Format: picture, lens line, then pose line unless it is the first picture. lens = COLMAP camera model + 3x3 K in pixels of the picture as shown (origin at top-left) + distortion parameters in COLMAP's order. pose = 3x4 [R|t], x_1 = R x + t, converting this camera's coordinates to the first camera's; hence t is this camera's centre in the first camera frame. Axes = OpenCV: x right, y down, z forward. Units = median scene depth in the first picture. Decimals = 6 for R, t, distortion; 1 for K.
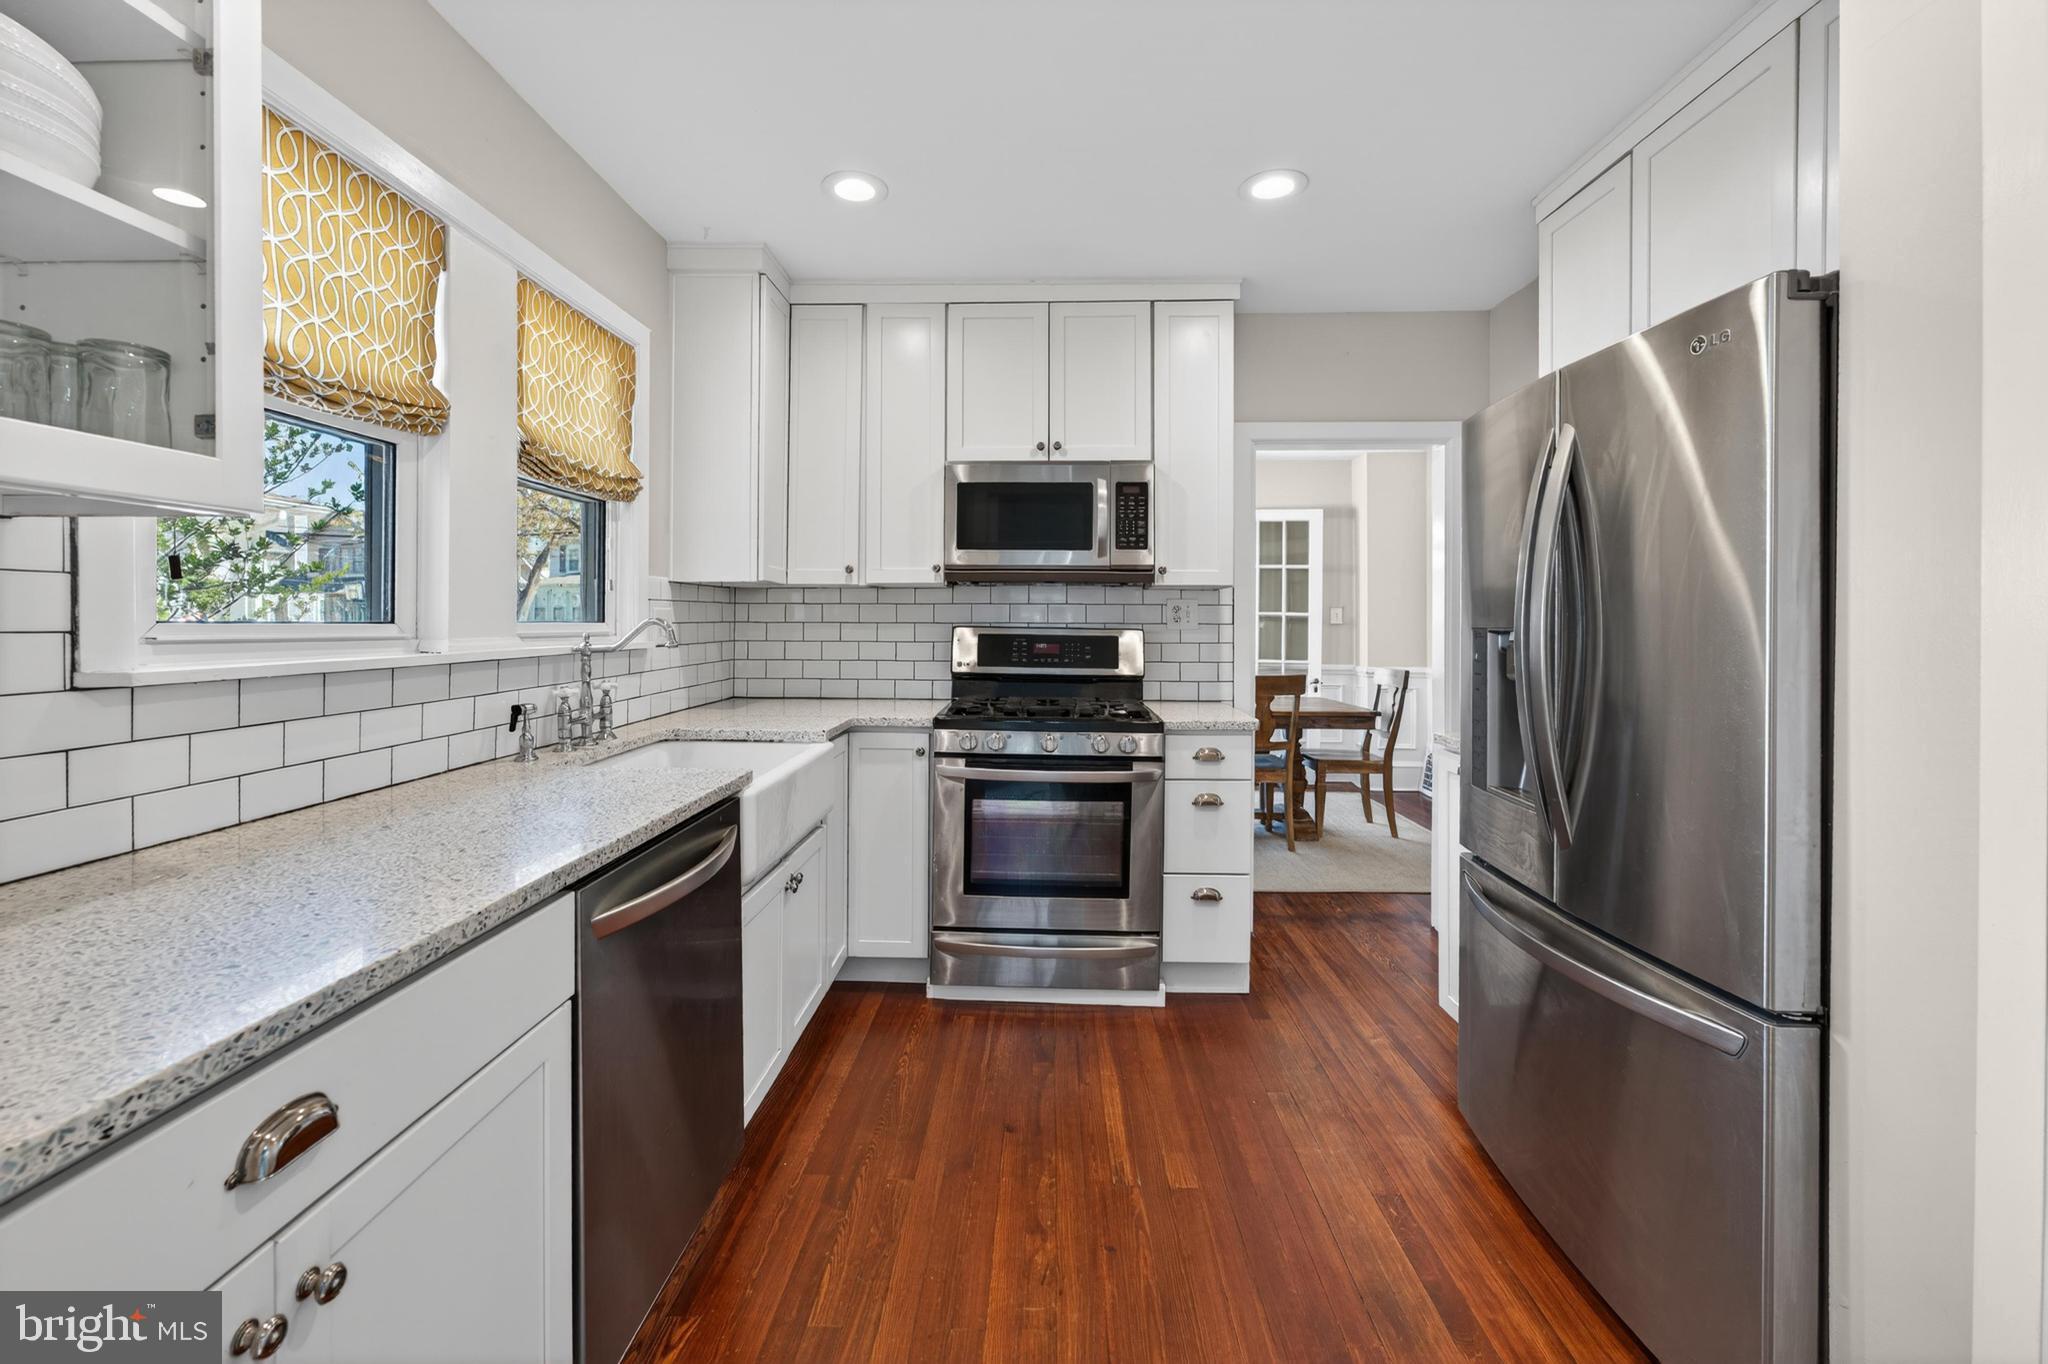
lens RADIAL K [[870.7, 0, 1017.3], [0, 870.7, 621.5], [0, 0, 1]] dist [-0.004365, 0.004097]
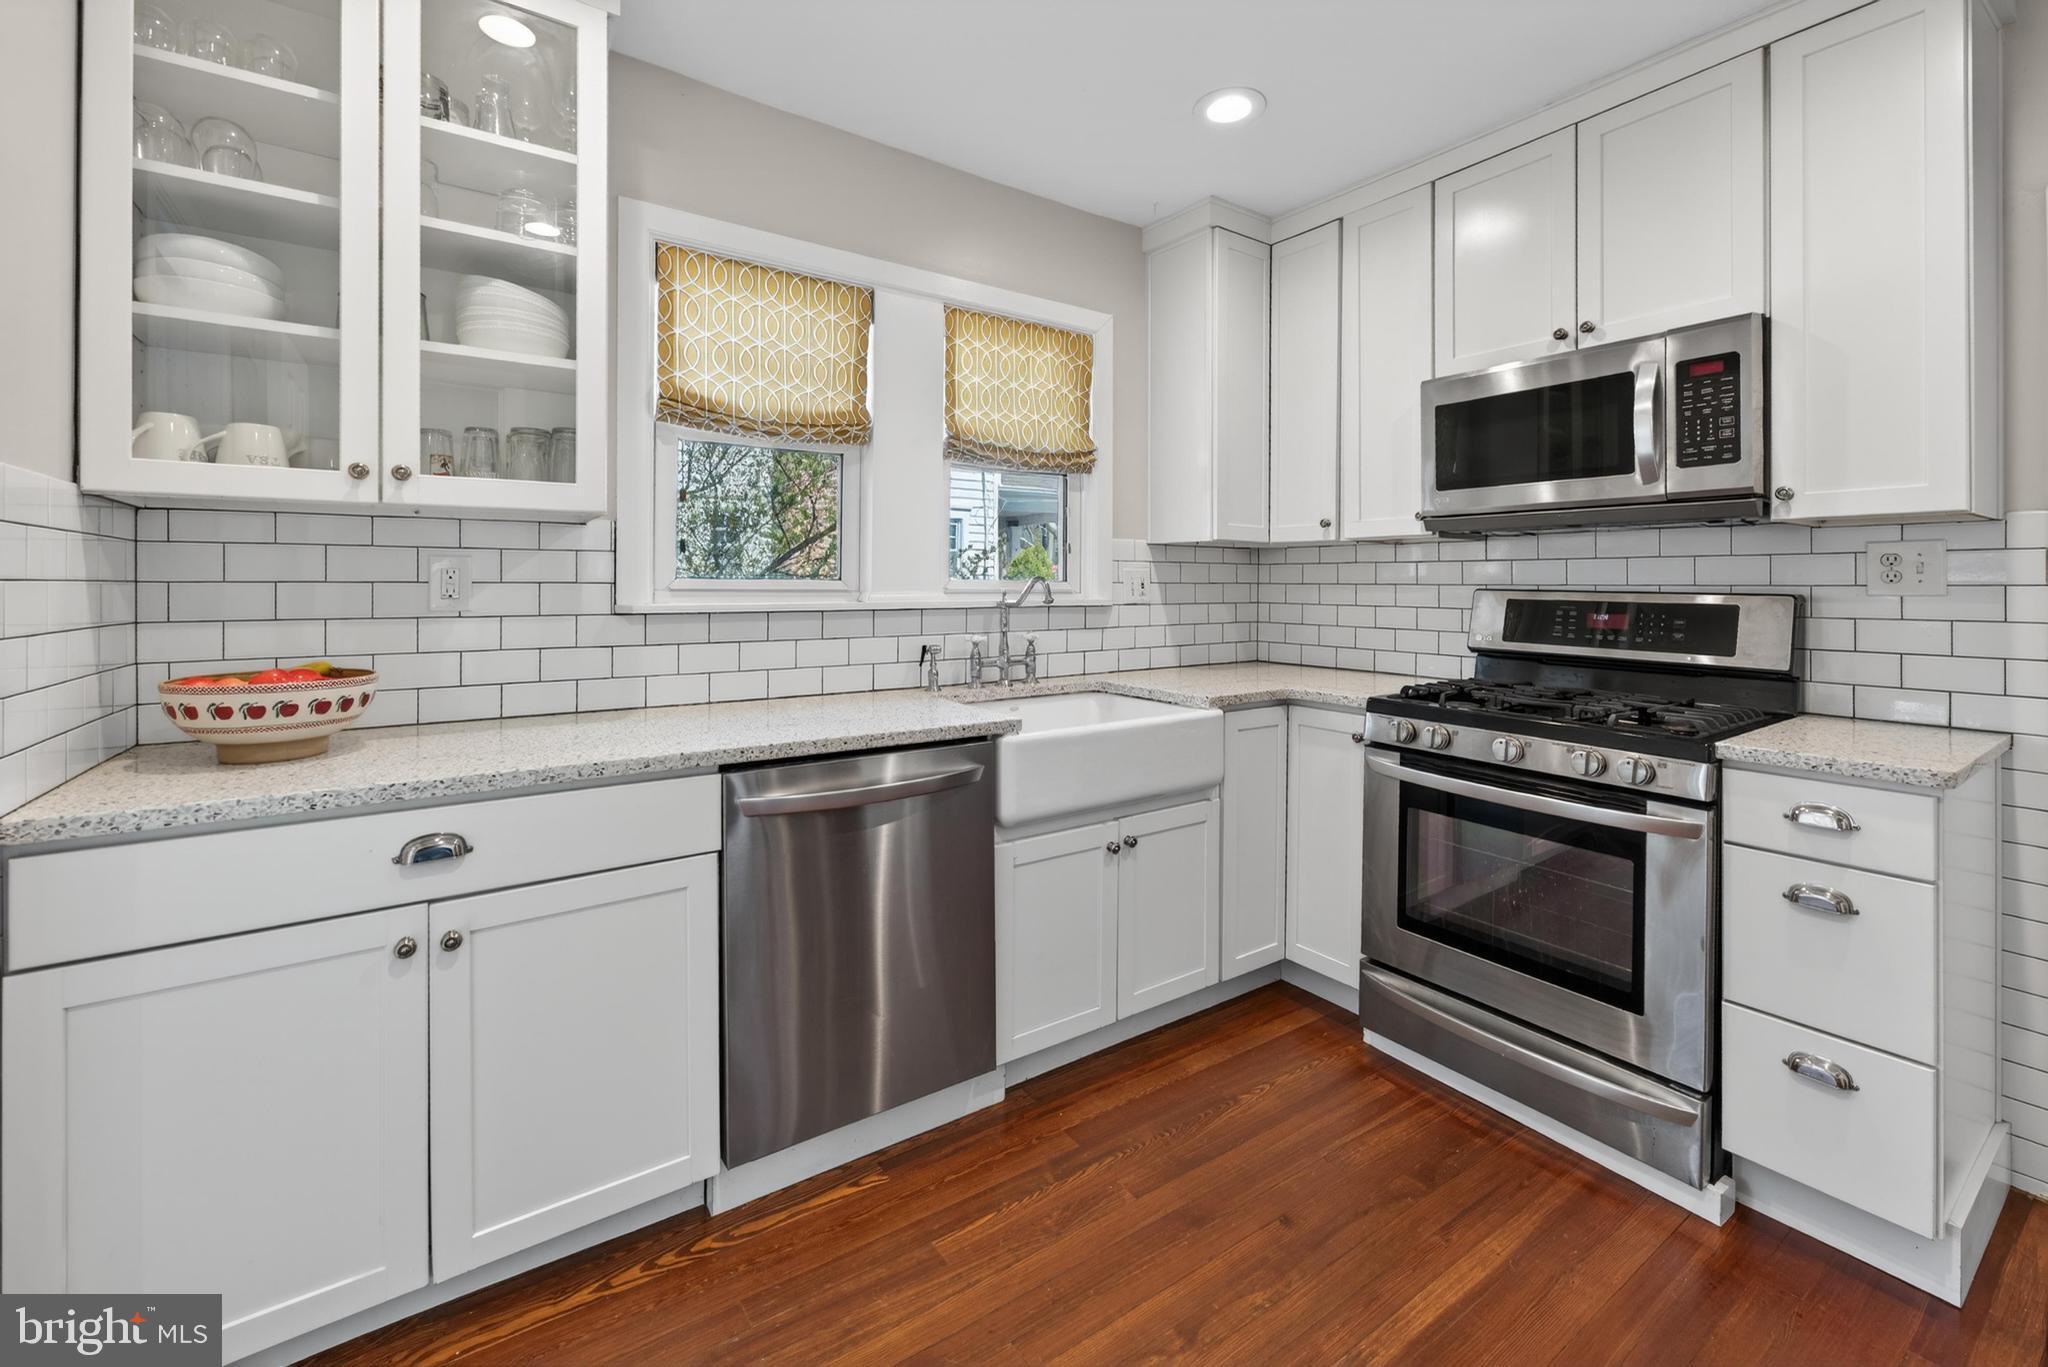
lens RADIAL K [[870.7, 0, 1002.5], [0, 870.7, 576.0], [0, 0, 1]] dist [-0.004365, 0.004097]
pose [[0.578600, -0.007698, -0.815575, 0.371838], [-0.004284, 0.999913, -0.012478, 0.006963], [0.815600, 0.010714, 0.578517, 0.247296]]
